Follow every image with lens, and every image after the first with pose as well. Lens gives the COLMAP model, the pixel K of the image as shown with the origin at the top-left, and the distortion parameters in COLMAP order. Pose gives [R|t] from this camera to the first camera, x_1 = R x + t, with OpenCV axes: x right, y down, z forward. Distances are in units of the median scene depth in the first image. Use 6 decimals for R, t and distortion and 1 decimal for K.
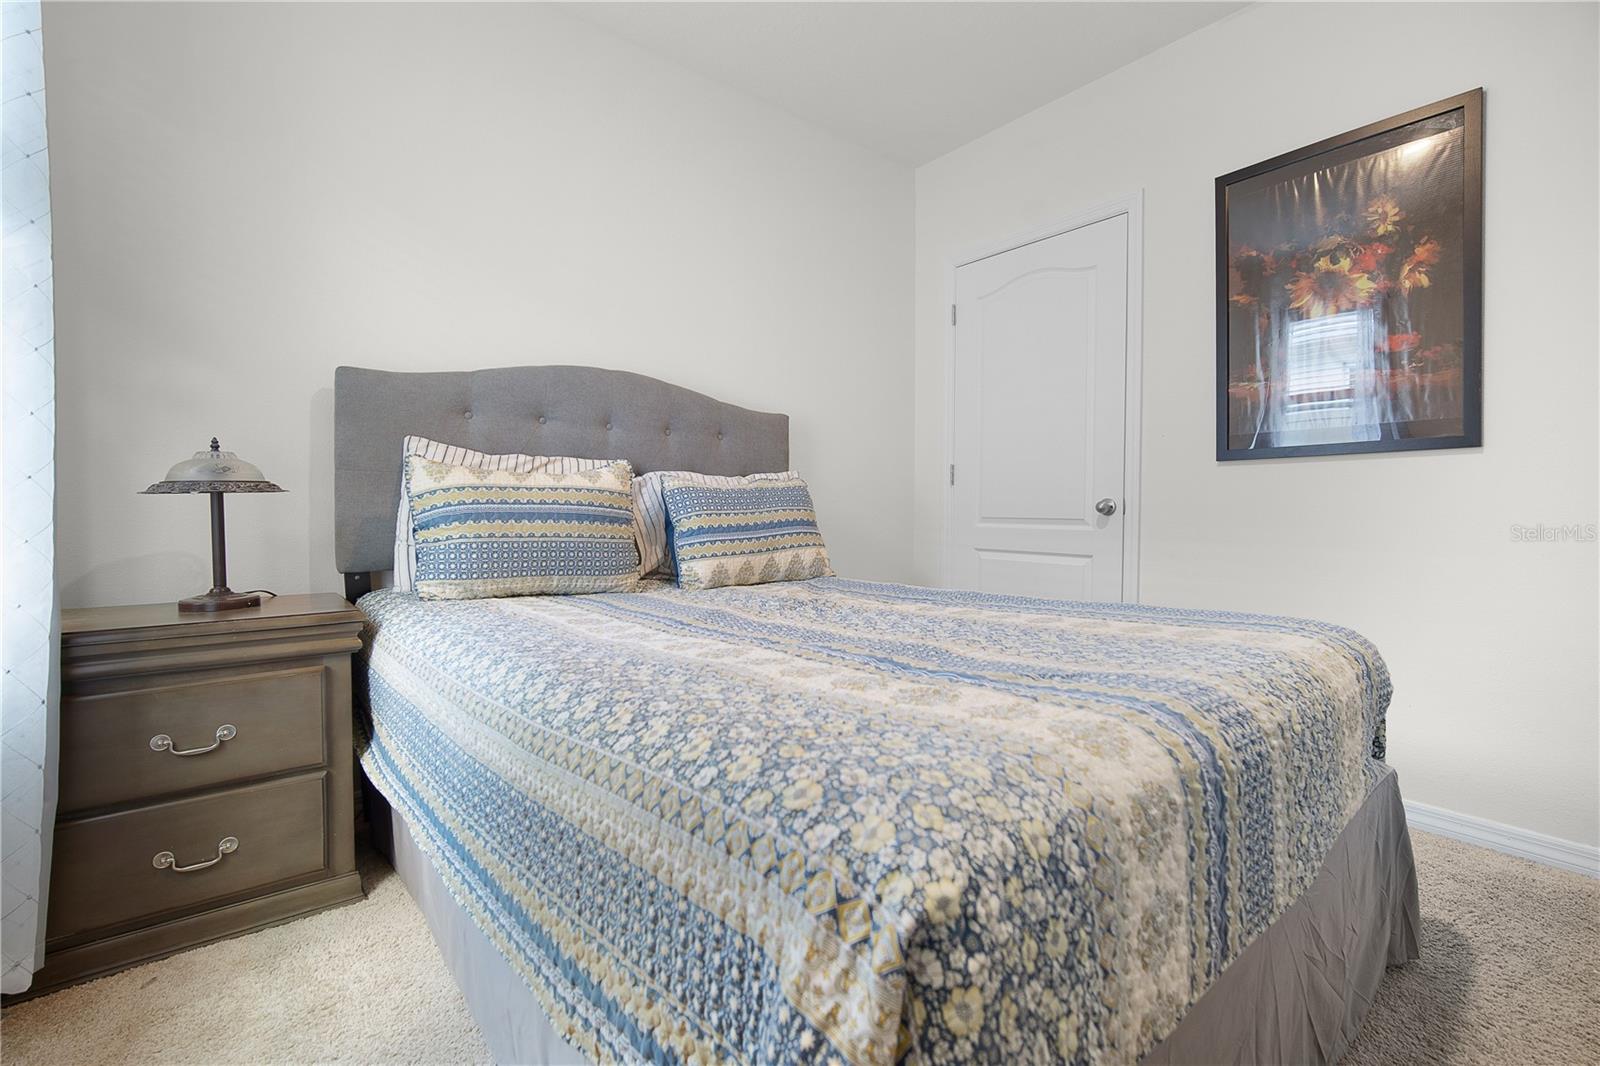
lens RADIAL K [[712.1, 0, 792.4], [0, 712.1, 524.4], [0, 0, 1]] dist [-0.009921, 0.001704]
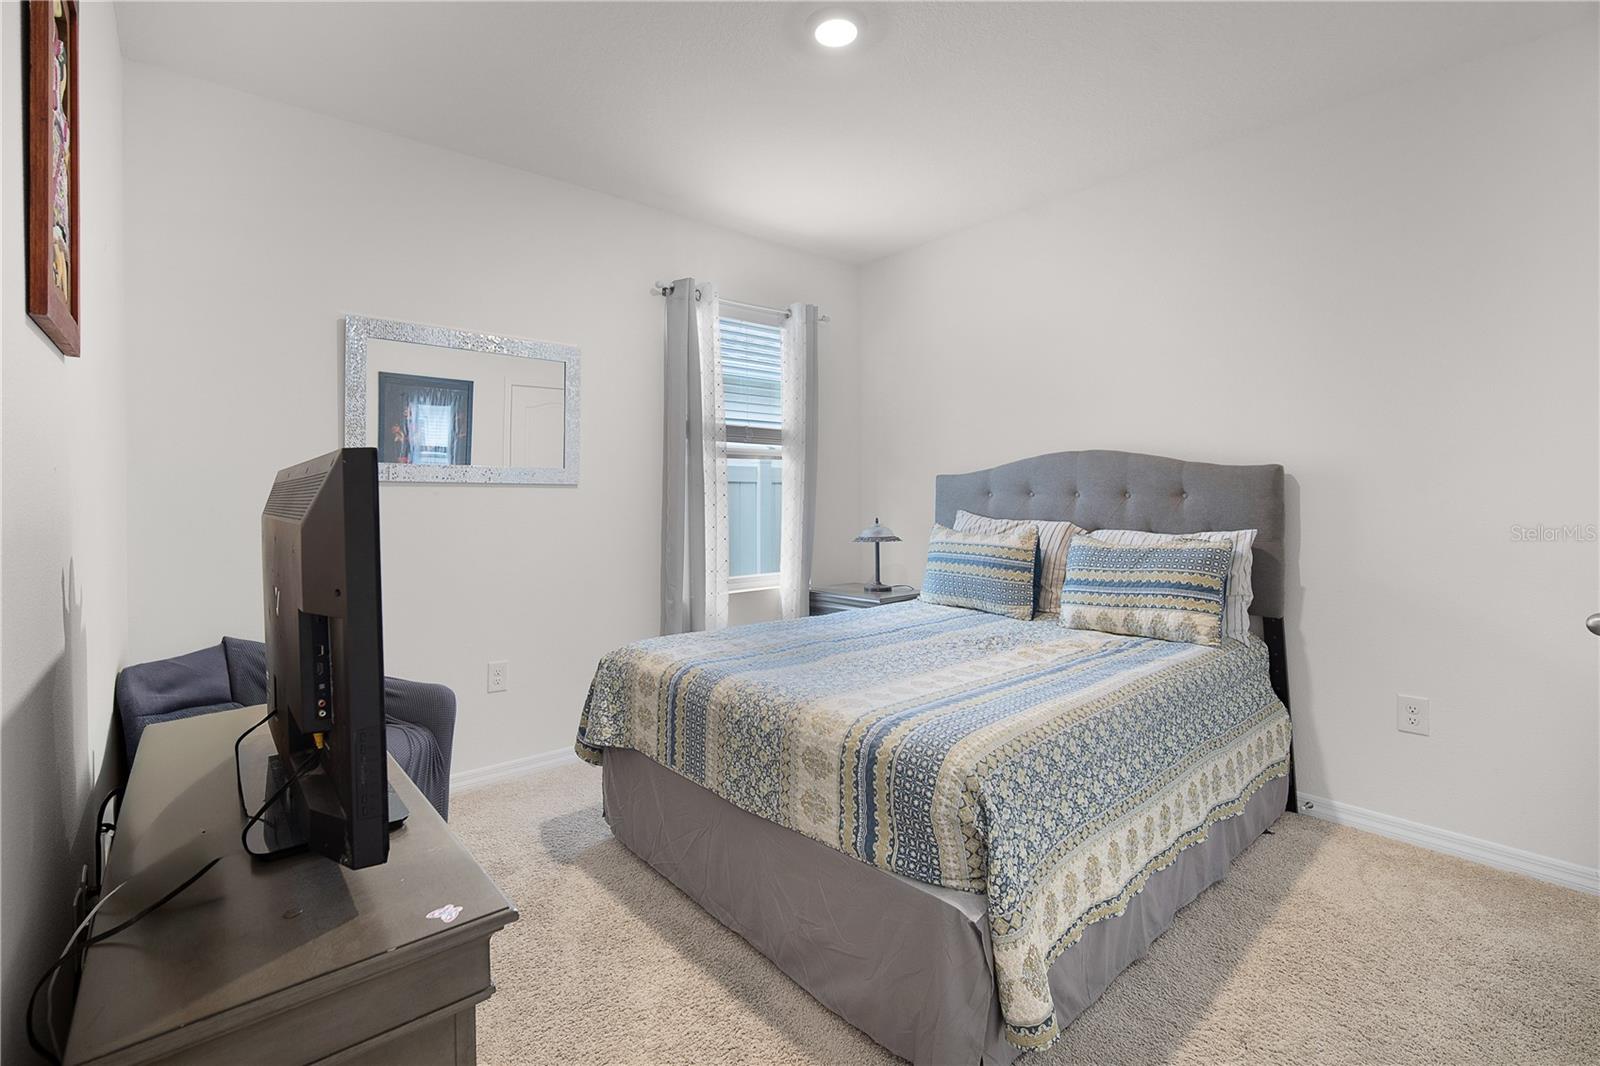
lens RADIAL K [[712.1, 0, 792.4], [0, 712.1, 524.4], [0, 0, 1]] dist [-0.009921, 0.001704]
pose [[0.011883, 0.030972, -0.999450, 1.159320], [-0.017787, 0.999369, 0.030758, -0.126723], [0.999771, 0.017411, 0.012426, 0.503948]]
